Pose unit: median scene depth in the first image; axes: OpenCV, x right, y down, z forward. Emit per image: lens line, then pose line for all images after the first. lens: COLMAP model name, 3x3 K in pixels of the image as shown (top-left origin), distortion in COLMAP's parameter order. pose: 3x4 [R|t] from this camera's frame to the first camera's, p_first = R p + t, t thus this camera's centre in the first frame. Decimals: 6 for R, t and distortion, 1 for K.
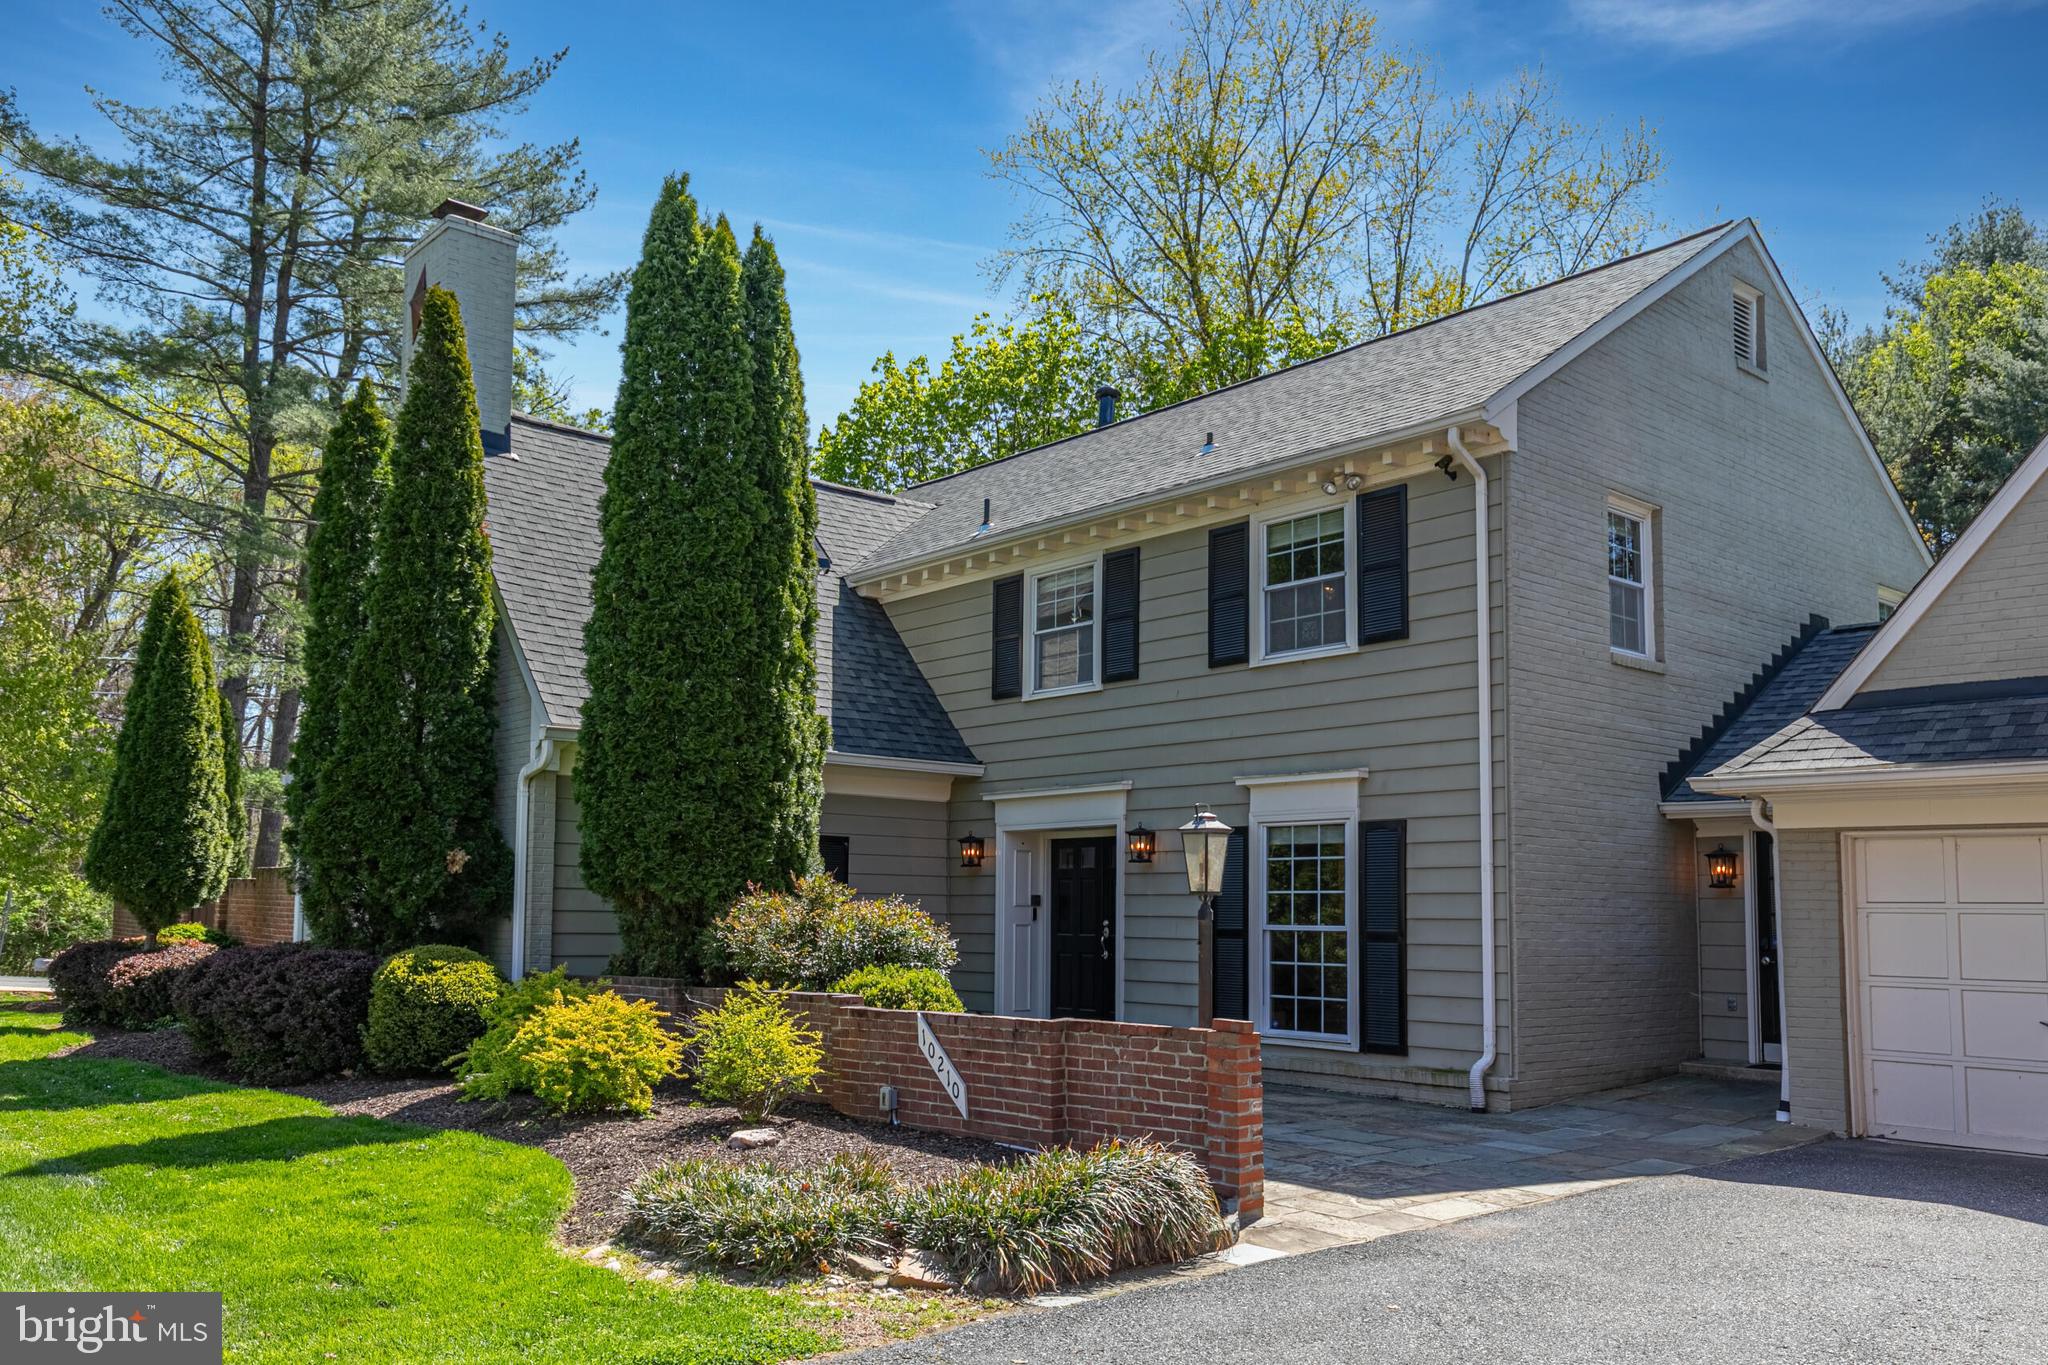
lens RADIAL K [[1610.0, 0, 1021.5], [0, 1610.0, 771.7], [0, 0, 1]] dist [0.000853, -0.000029]
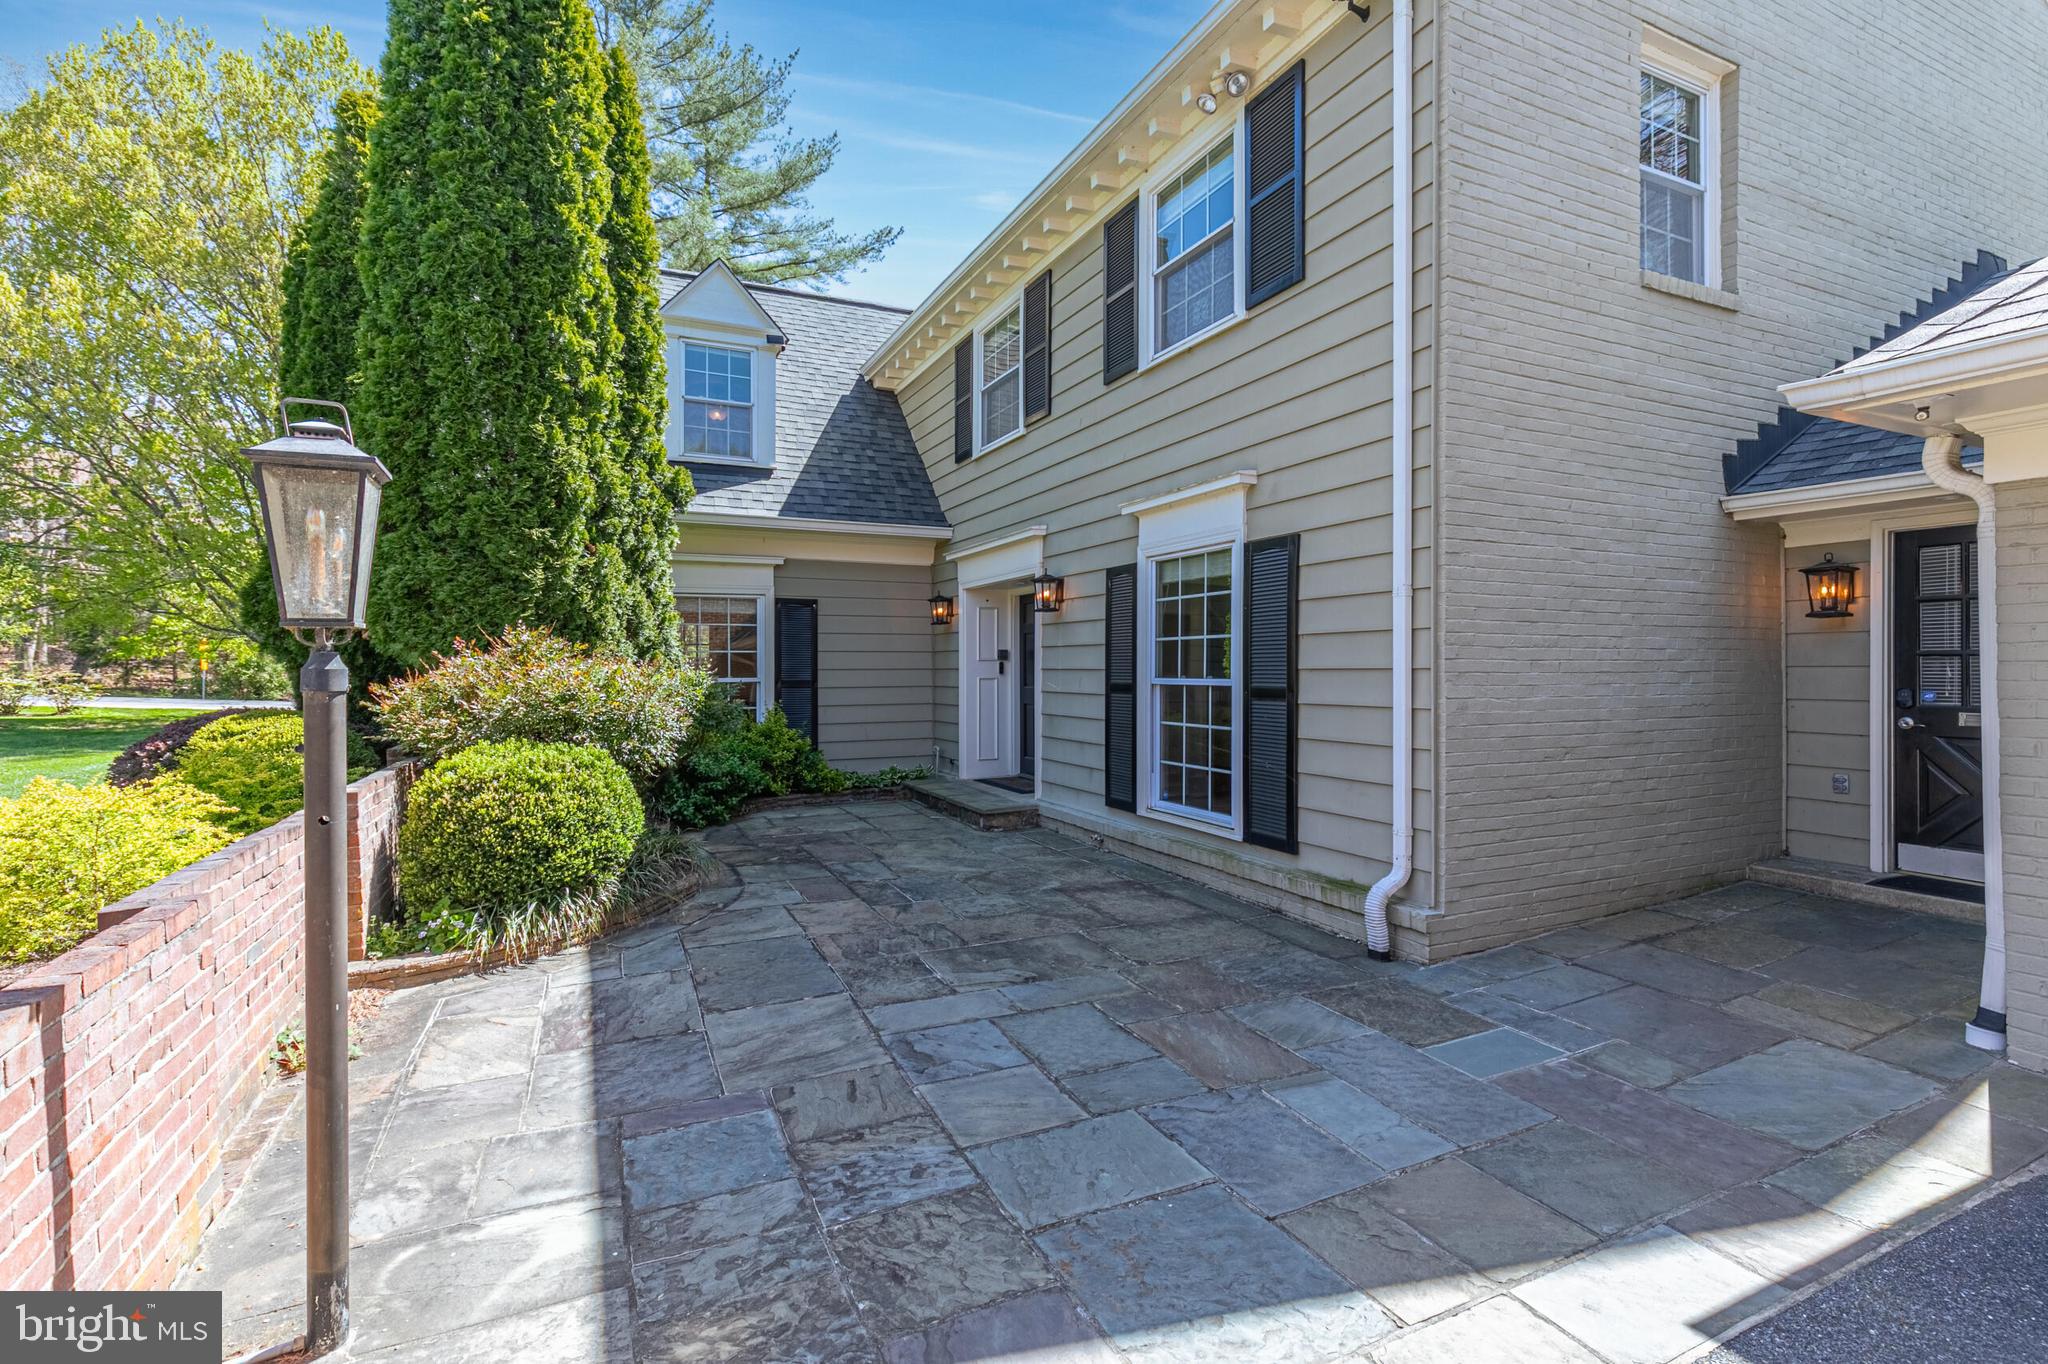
lens RADIAL K [[925.3, 0, 970.0], [0, 925.3, 668.9], [0, 0, 1]] dist [0.002831, 0.000406]
pose [[0.950867, -0.014499, -0.309259, 0.215448], [0.042434, 0.995579, 0.083797, 0.047034], [0.306677, -0.092803, 0.947279, 0.527249]]
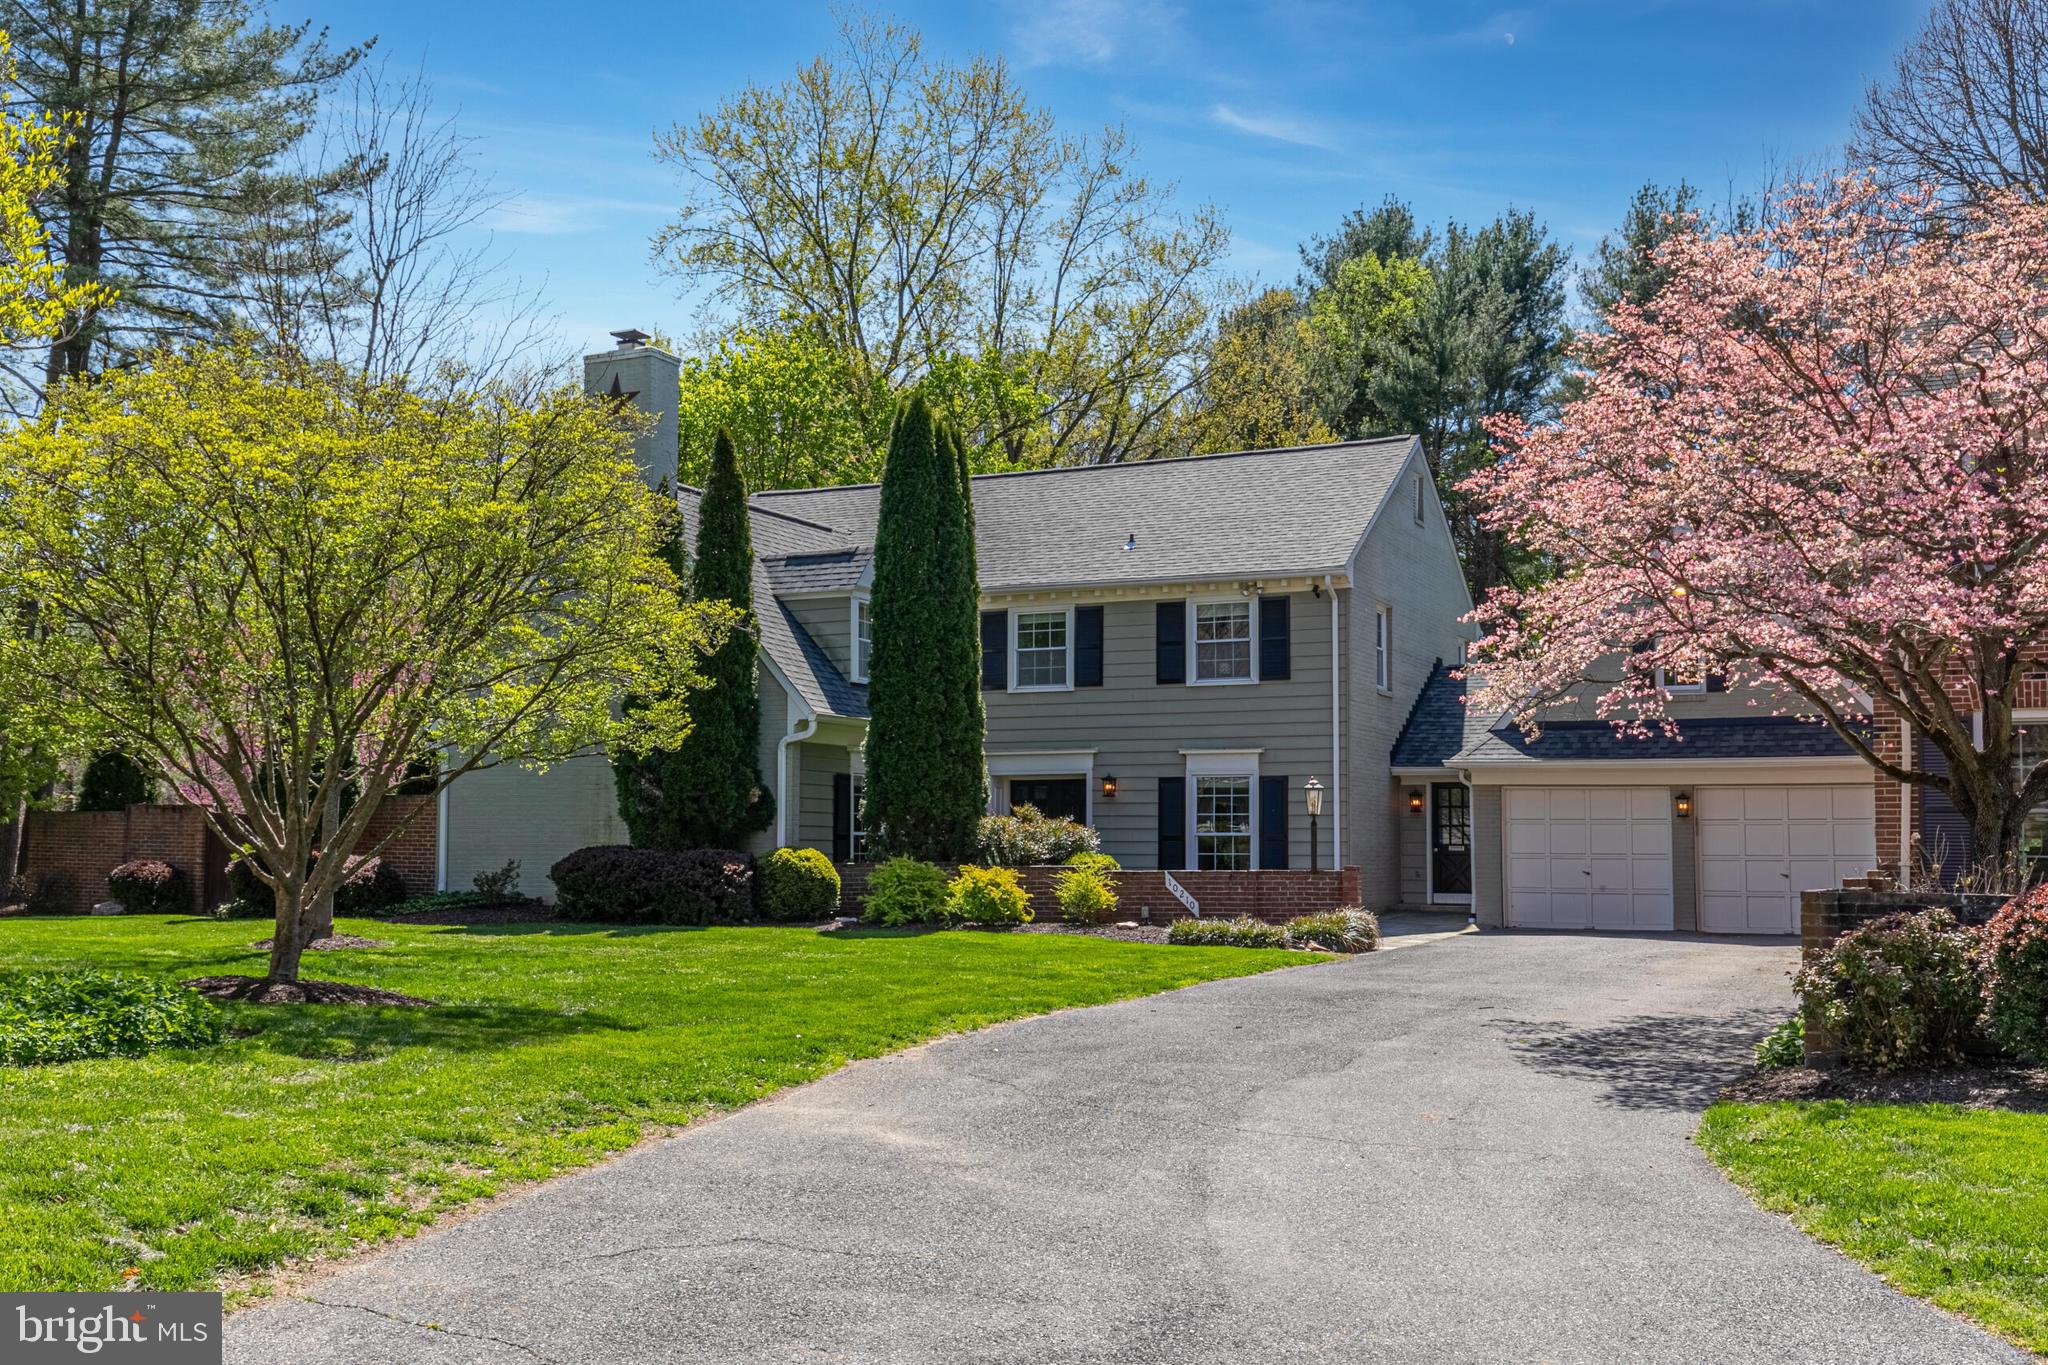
lens RADIAL K [[2008.2, 0, 1022.2], [0, 2008.2, 684.6], [0, 0, 1]] dist [0.046332, 0.000000]
pose [[0.915687, 0.026390, 0.401025, -0.943167], [-0.030683, 0.999520, 0.004285, -0.073847], [-0.400719, -0.016229, 0.916057, -0.976522]]
